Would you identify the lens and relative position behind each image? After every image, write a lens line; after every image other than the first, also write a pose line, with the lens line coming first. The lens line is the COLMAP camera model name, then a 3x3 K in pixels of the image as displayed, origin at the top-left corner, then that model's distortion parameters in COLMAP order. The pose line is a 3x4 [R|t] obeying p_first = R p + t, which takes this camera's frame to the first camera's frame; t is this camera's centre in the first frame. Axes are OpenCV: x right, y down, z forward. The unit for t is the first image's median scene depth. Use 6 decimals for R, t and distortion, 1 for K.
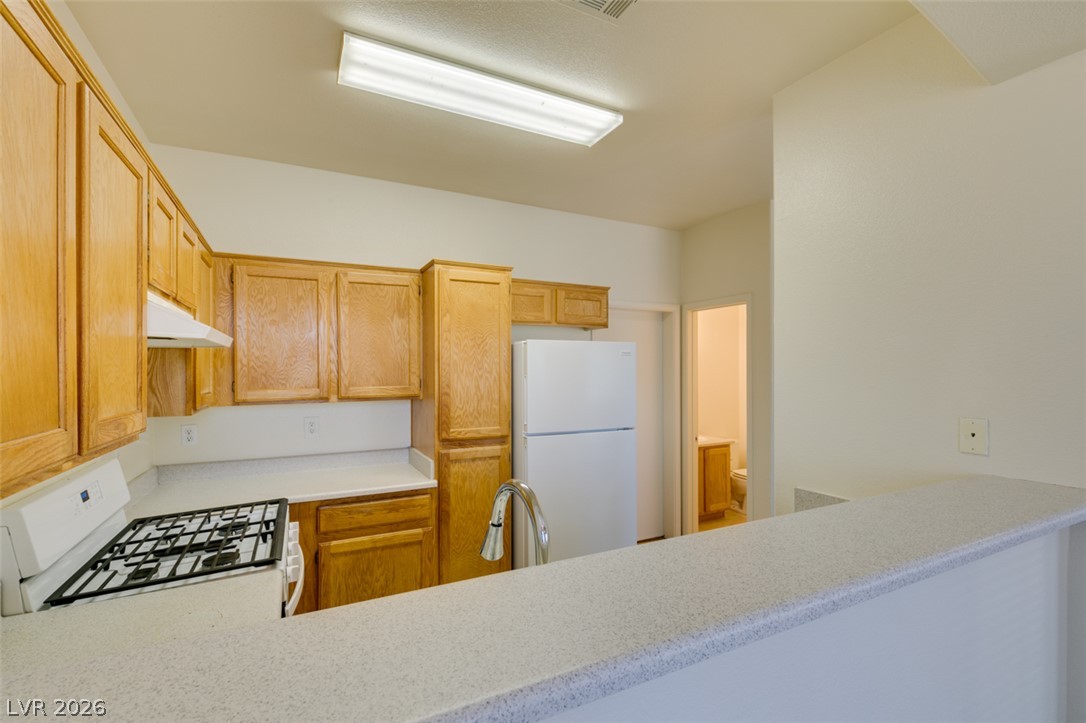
lens RADIAL K [[482.9, 0, 536.1], [0, 482.9, 370.6], [0, 0, 1]] dist [-0.005424, 0.001126]
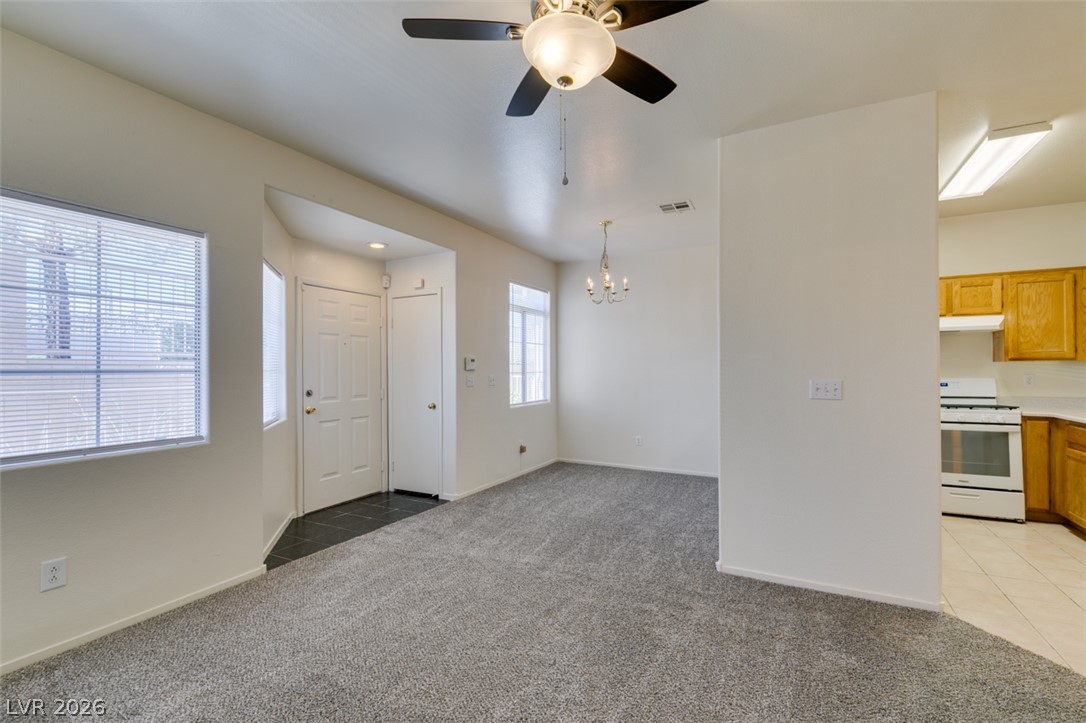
lens RADIAL K [[482.9, 0, 534.8], [0, 482.9, 365.7], [0, 0, 1]] dist [-0.005424, 0.001126]
pose [[-0.817717, 0.003391, -0.575610, 1.662604], [0.005987, 0.999979, -0.002614, 0.078990], [0.575589, -0.005584, -0.817720, 1.149343]]
